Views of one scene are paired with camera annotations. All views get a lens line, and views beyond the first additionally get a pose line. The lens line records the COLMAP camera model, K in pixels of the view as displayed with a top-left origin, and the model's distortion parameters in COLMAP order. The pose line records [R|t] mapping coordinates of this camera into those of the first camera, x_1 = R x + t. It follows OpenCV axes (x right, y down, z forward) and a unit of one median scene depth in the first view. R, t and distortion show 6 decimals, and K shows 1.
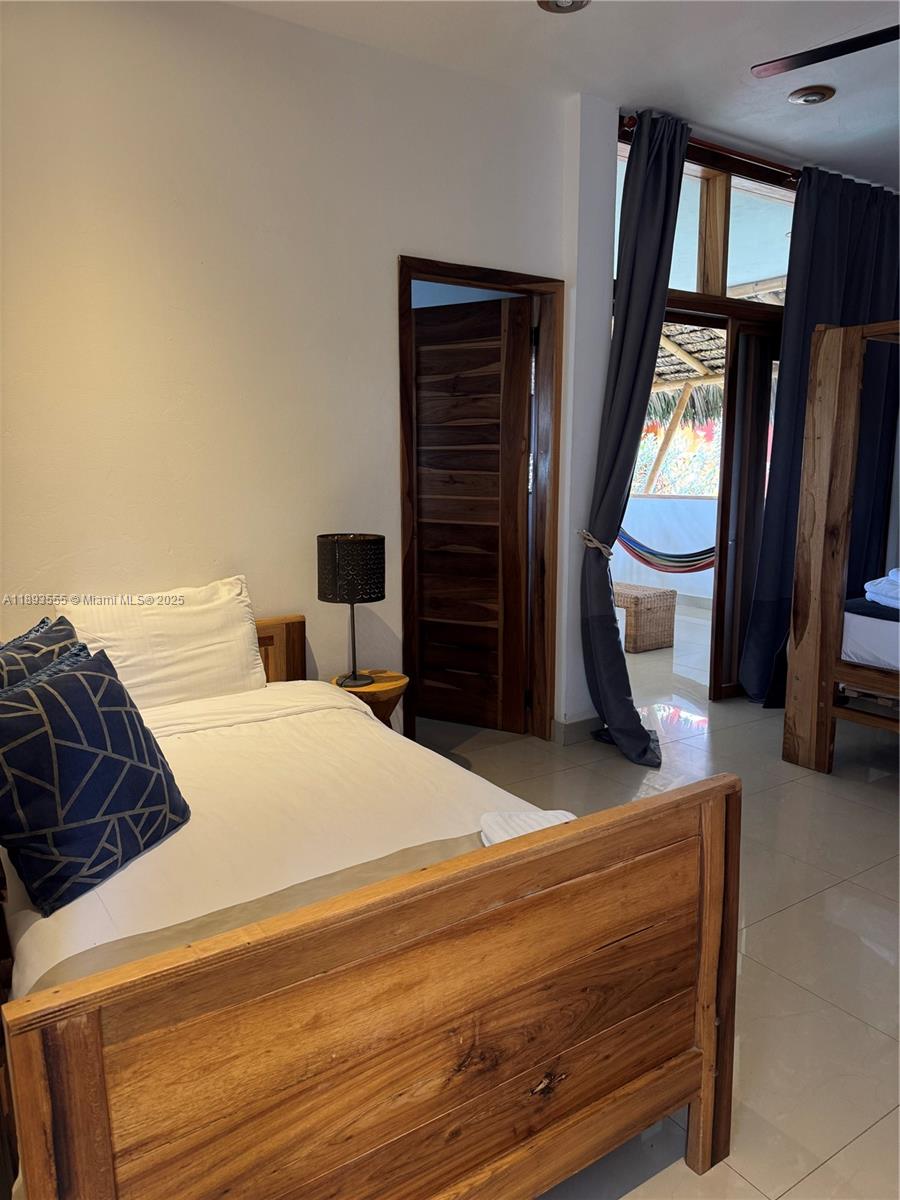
lens RADIAL K [[847.9, 0, 443.1], [0, 847.9, 604.5], [0, 0, 1]] dist [0.062476, -0.078409]
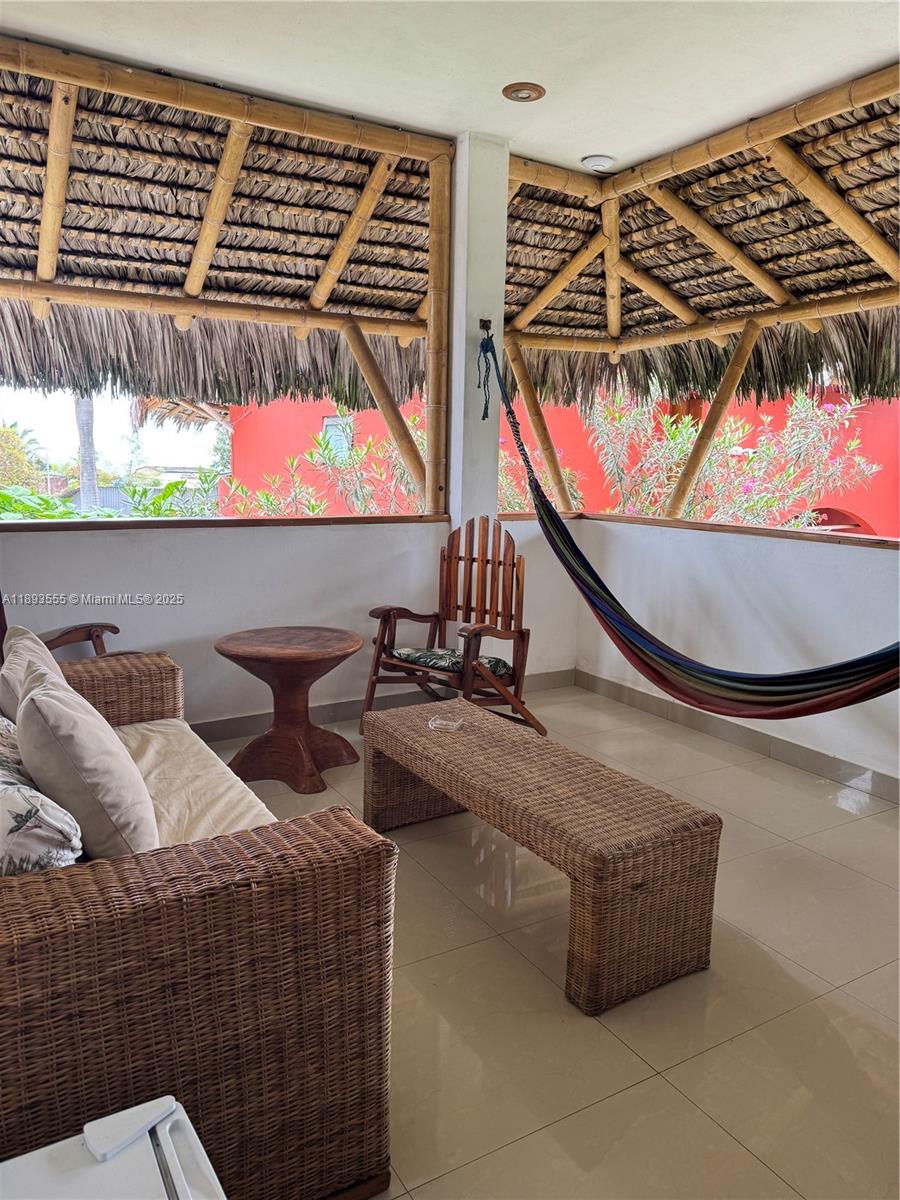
lens RADIAL K [[847.9, 0, 453.3], [0, 847.9, 605.8], [0, 0, 1]] dist [0.062476, -0.078409]
pose [[0.998922, 0.026475, -0.038125, 0.262416], [-0.026223, 0.999631, 0.007112, -0.158451], [0.038299, -0.006105, 0.999248, 0.966444]]
